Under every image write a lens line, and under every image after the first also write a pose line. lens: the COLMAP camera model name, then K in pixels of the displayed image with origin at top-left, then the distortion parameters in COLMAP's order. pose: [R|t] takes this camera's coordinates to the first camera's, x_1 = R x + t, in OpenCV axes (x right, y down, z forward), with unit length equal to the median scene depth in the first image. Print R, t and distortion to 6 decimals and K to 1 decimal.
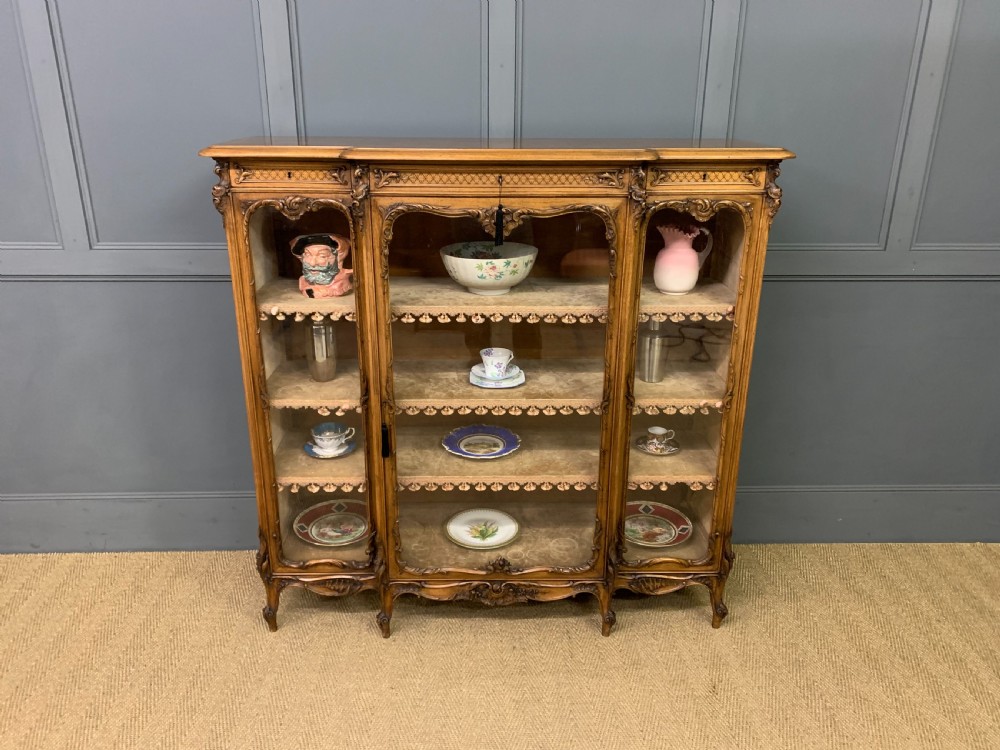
lens RADIAL K [[758.1, 0, 500.0], [0, 758.1, 370.1], [0, 0, 1]] dist [0.056602, -0.058770]
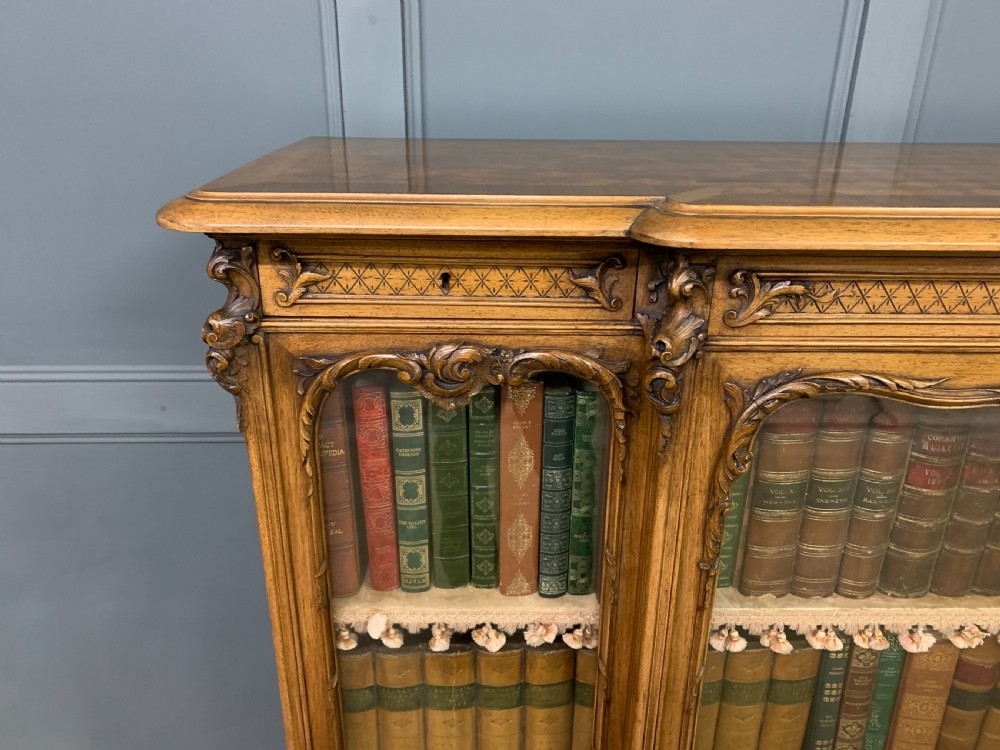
lens RADIAL K [[751.8, 0, 504.9], [0, 751.8, 374.9], [0, 0, 1]] dist [0.057640, -0.061064]
pose [[0.999982, 0.005902, 0.001148, -0.221801], [-0.005950, 0.998832, 0.047959, -0.204694], [-0.000864, -0.047965, 0.998849, 0.603367]]
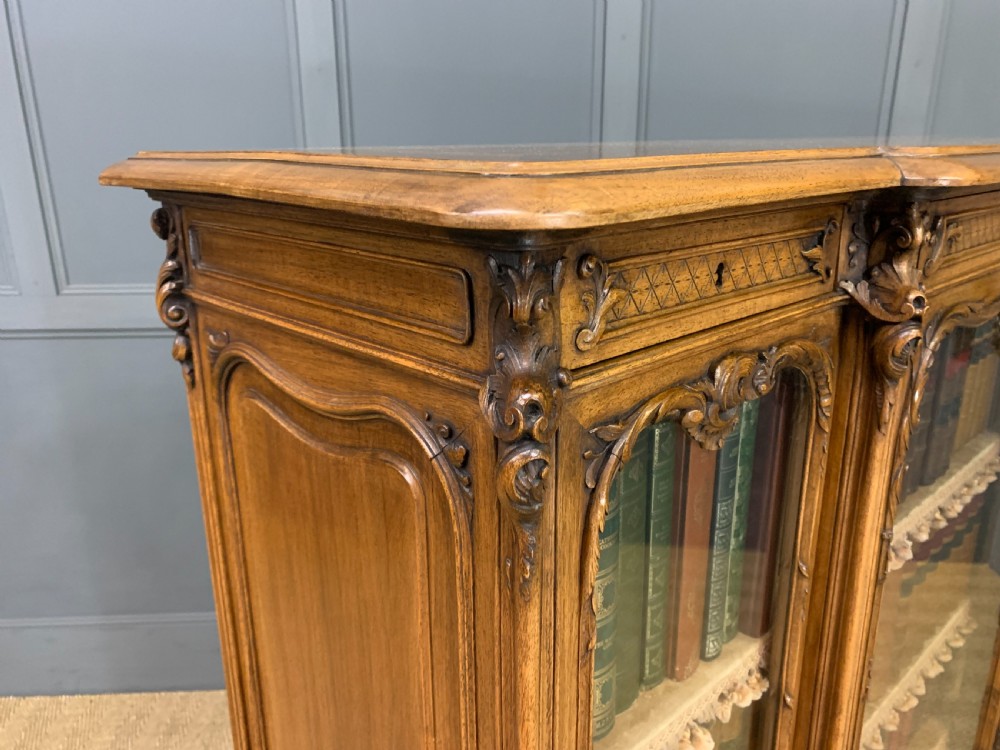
lens RADIAL K [[766.9, 0, 496.4], [0, 766.9, 374.4], [0, 0, 1]] dist [0.011730, 0.005621]
pose [[0.743258, -0.211505, 0.634692, -0.430526], [0.239854, 0.969886, 0.042323, -0.223075], [-0.624530, 0.120777, 0.771605, 0.761761]]
